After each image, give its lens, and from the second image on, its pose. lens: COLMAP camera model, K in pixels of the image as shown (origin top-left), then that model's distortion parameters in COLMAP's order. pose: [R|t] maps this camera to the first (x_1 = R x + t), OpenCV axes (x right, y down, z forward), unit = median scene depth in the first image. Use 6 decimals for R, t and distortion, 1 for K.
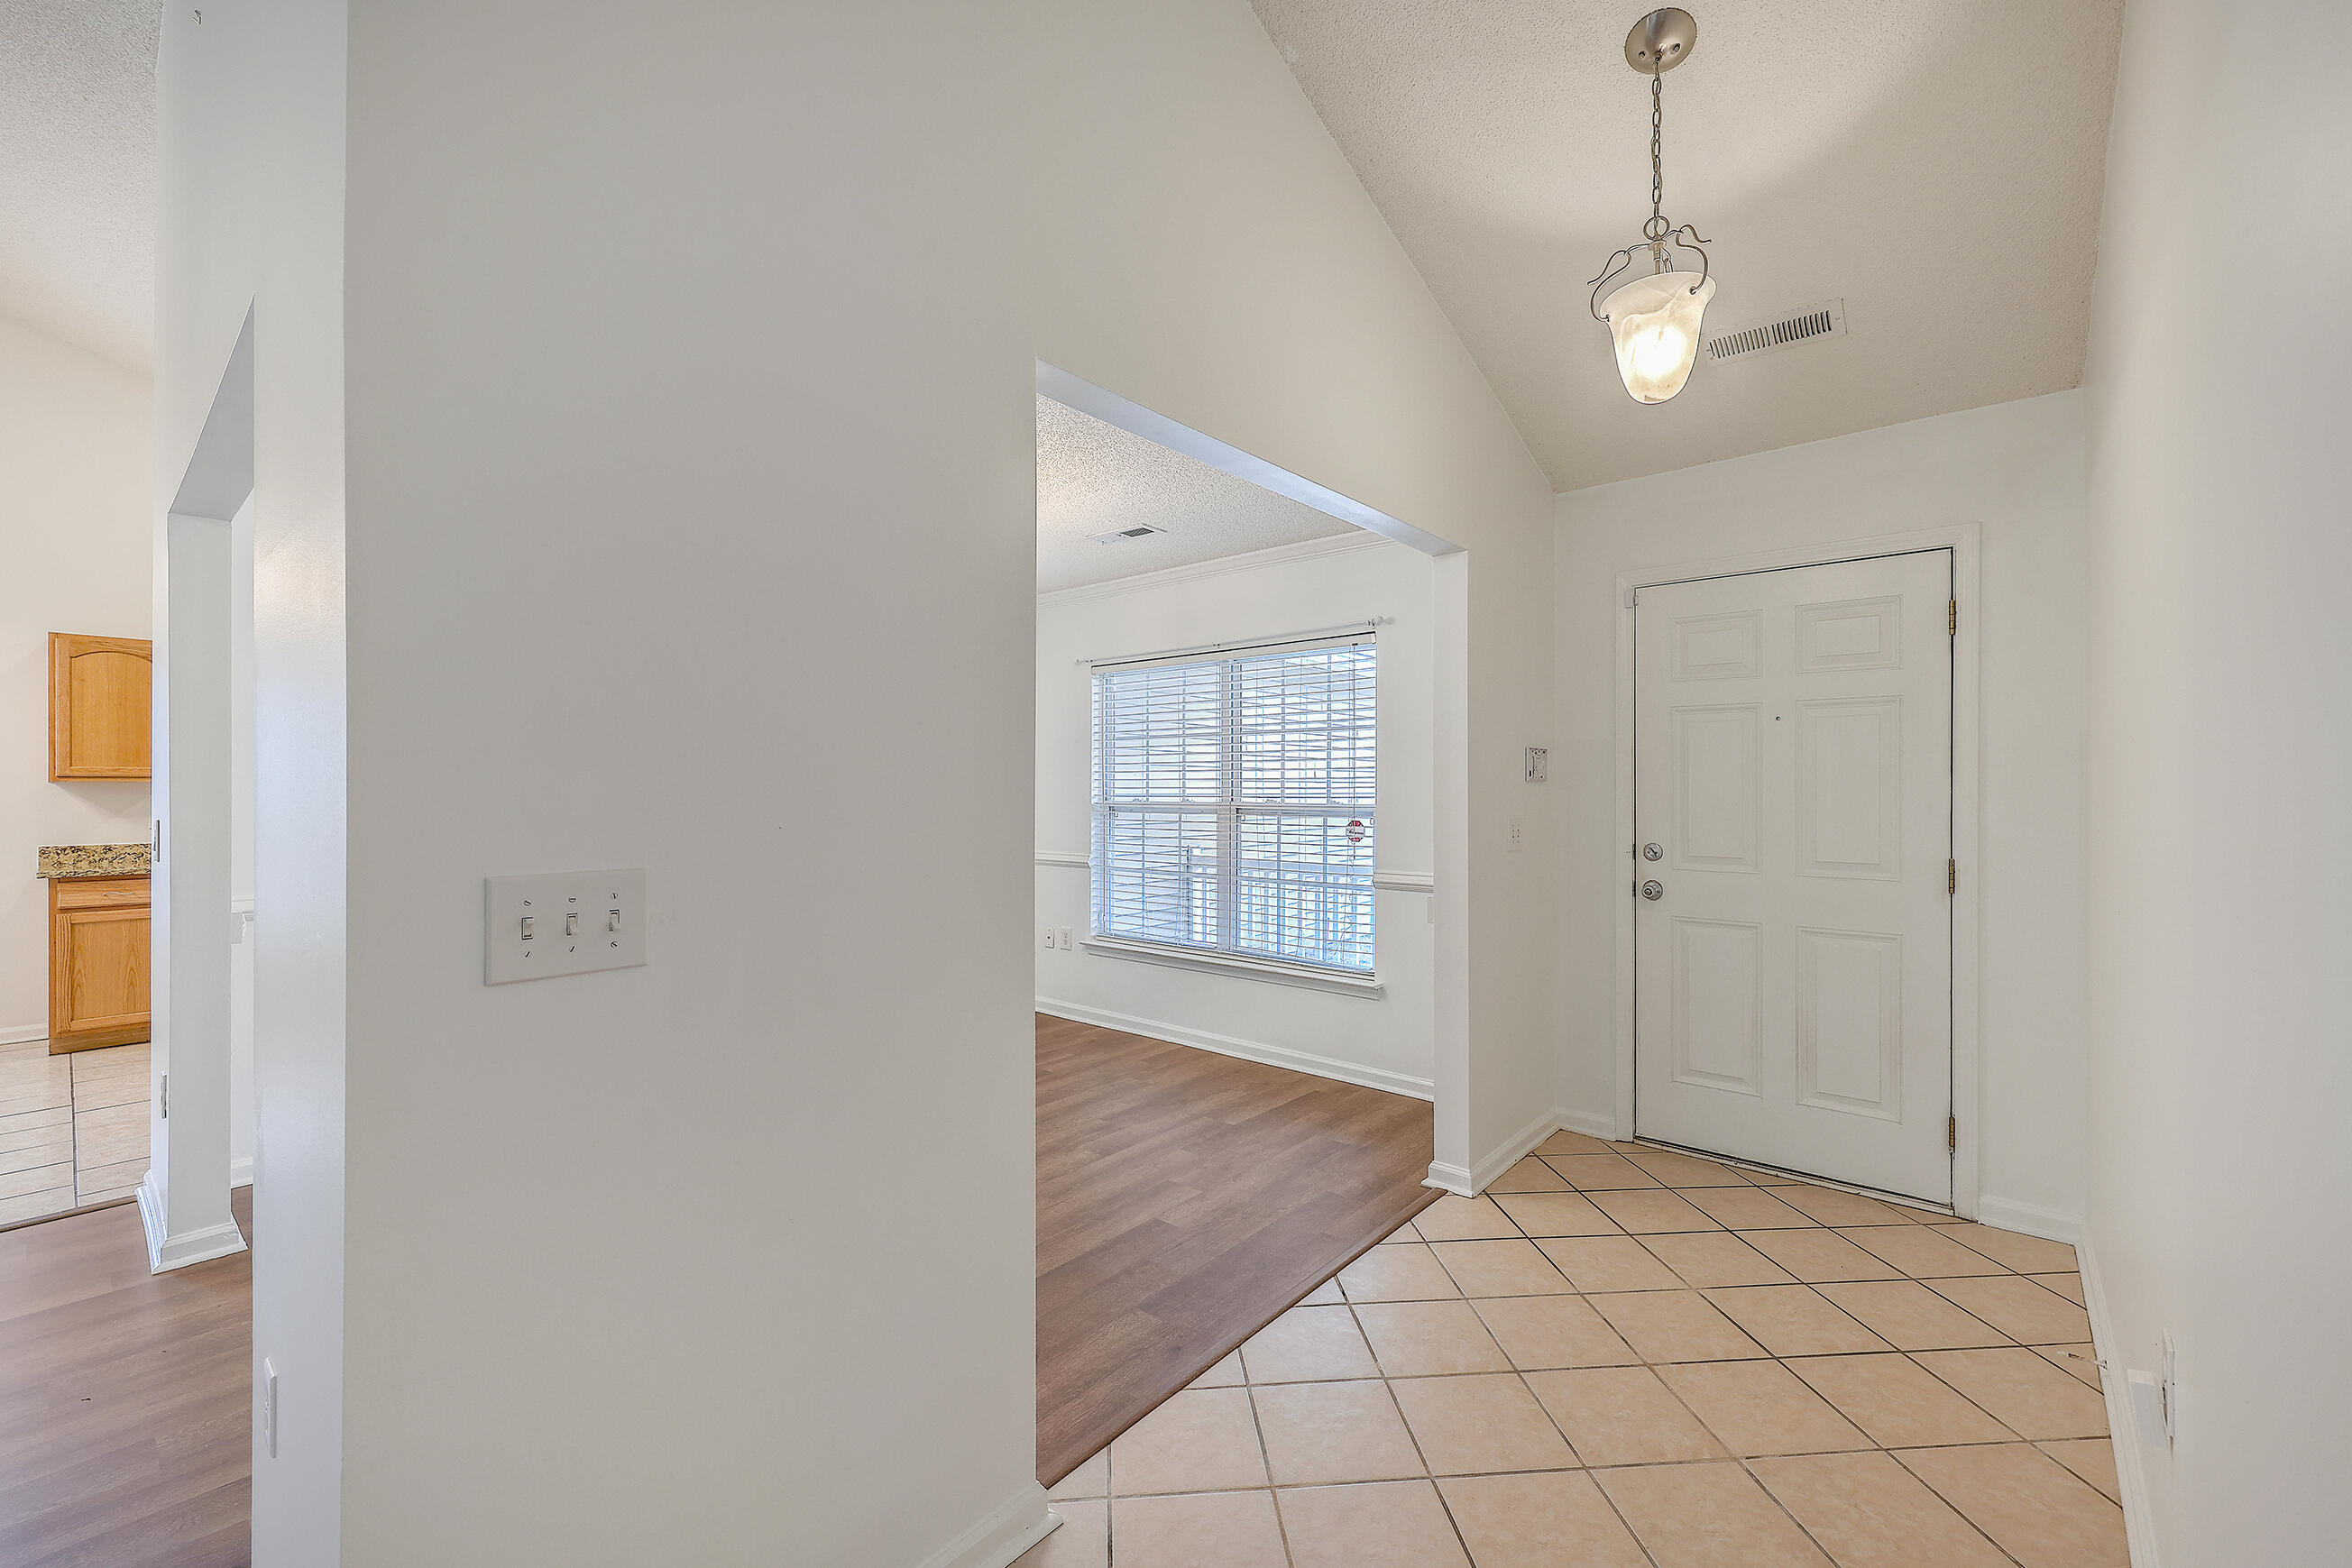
lens RADIAL K [[958.3, 0, 1169.0], [0, 958.3, 782.8], [0, 0, 1]] dist [0.003825, -0.000798]
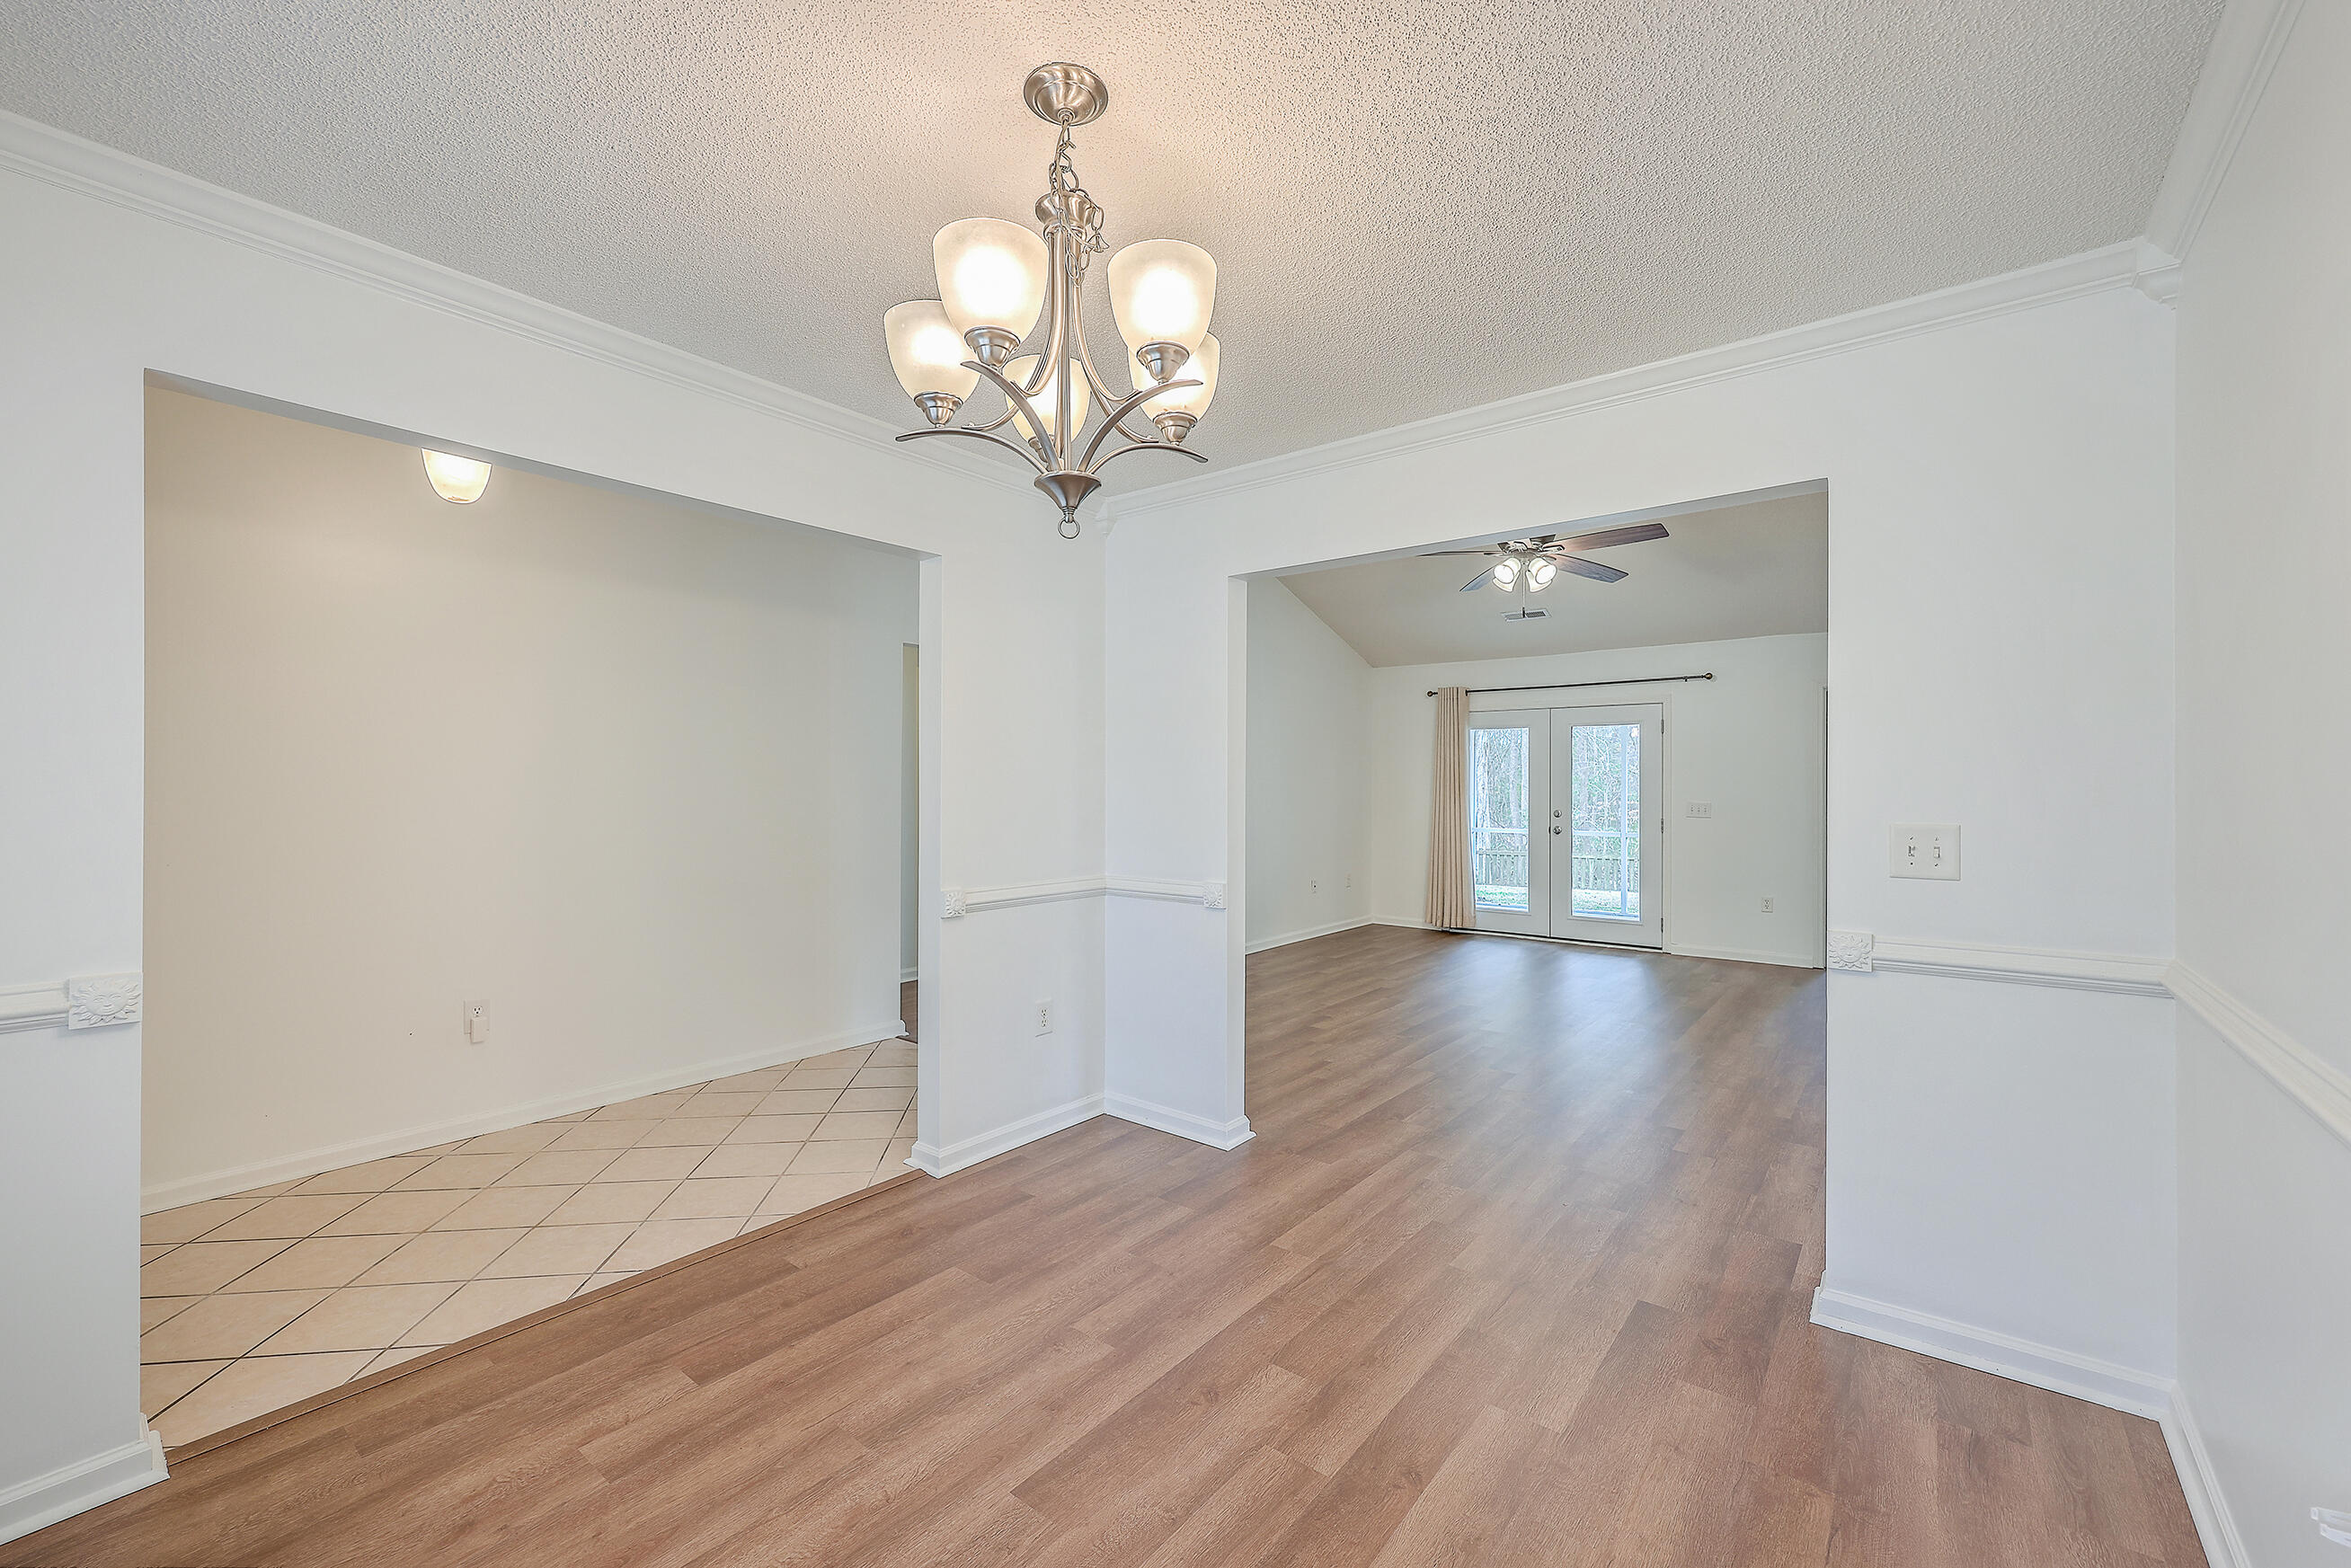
lens RADIAL K [[957.9, 0, 1173.3], [0, 957.9, 809.0], [0, 0, 1]] dist [0.003825, -0.000798]
pose [[-0.999238, 0.000417, -0.039036, -0.222551], [-0.000295, 0.999834, 0.018233, 0.006602], [0.039037, 0.018230, -0.999071, 1.129949]]
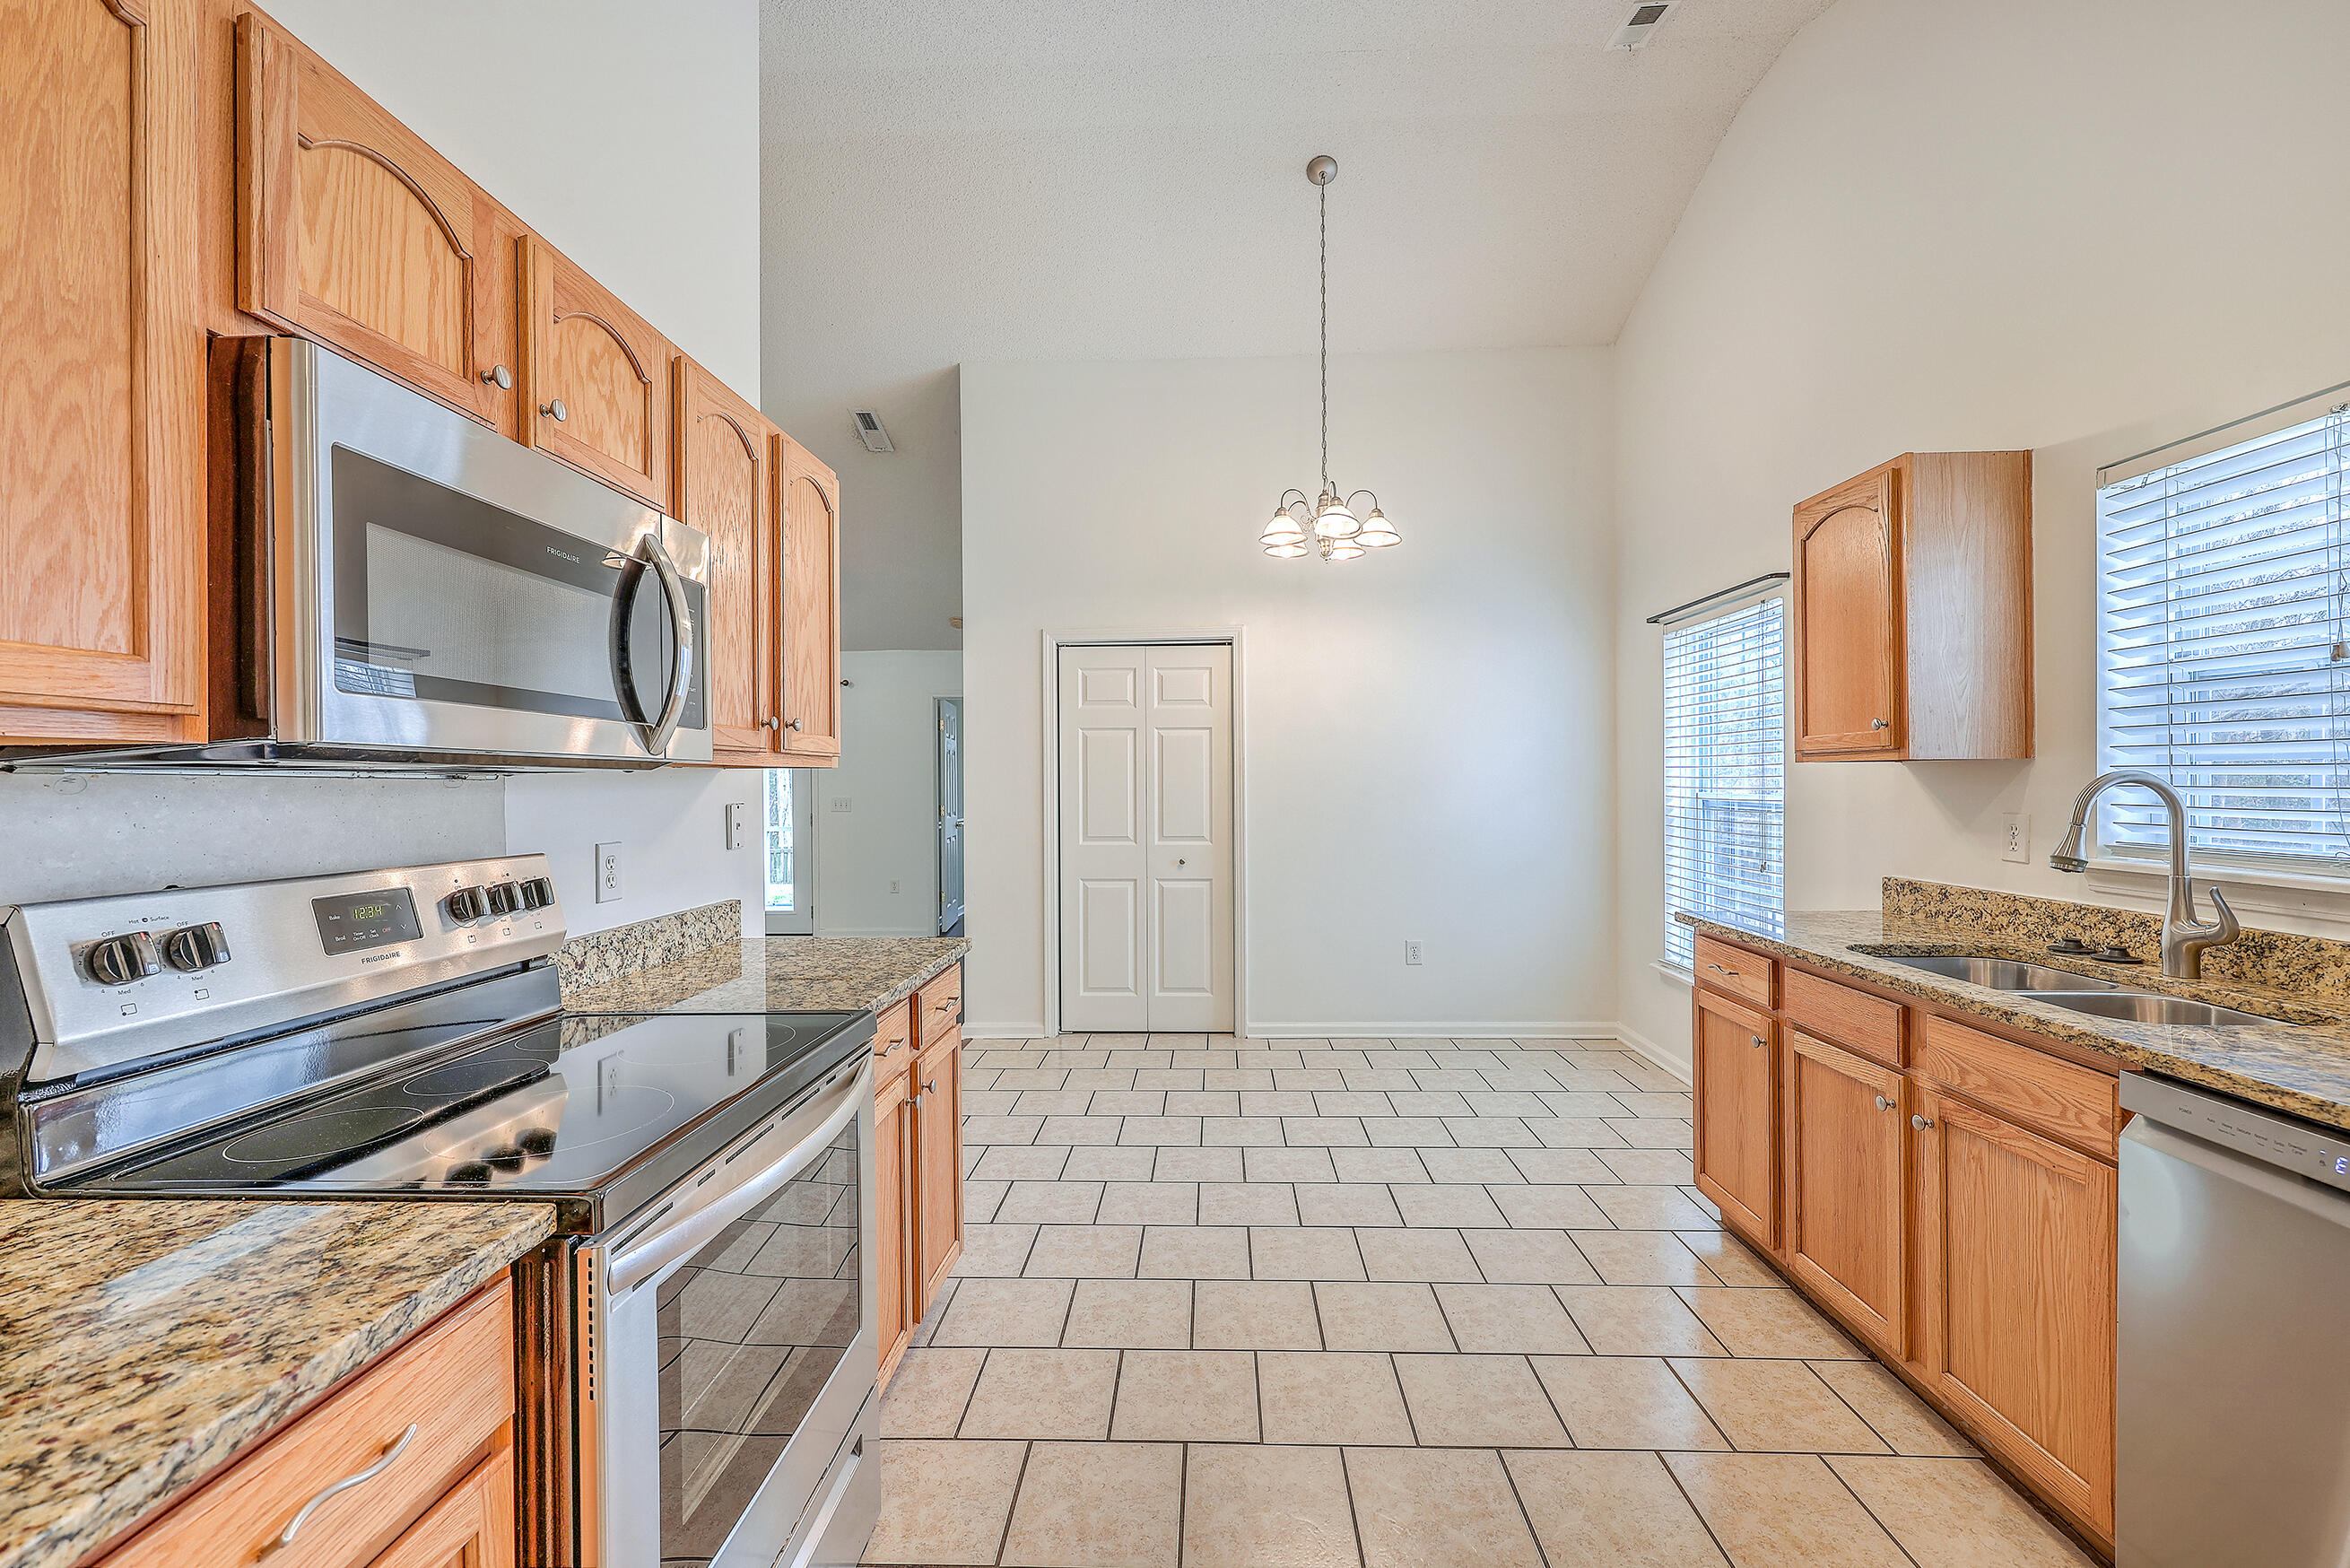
lens RADIAL K [[957.6, 0, 1180.2], [0, 957.6, 780.9], [0, 0, 1]] dist [0.003825, -0.000798]
pose [[-0.776572, 0.008268, -0.629975, -0.571522], [0.012351, 0.999922, -0.002100, 0.006983], [0.629908, -0.009412, -0.776613, 1.365178]]
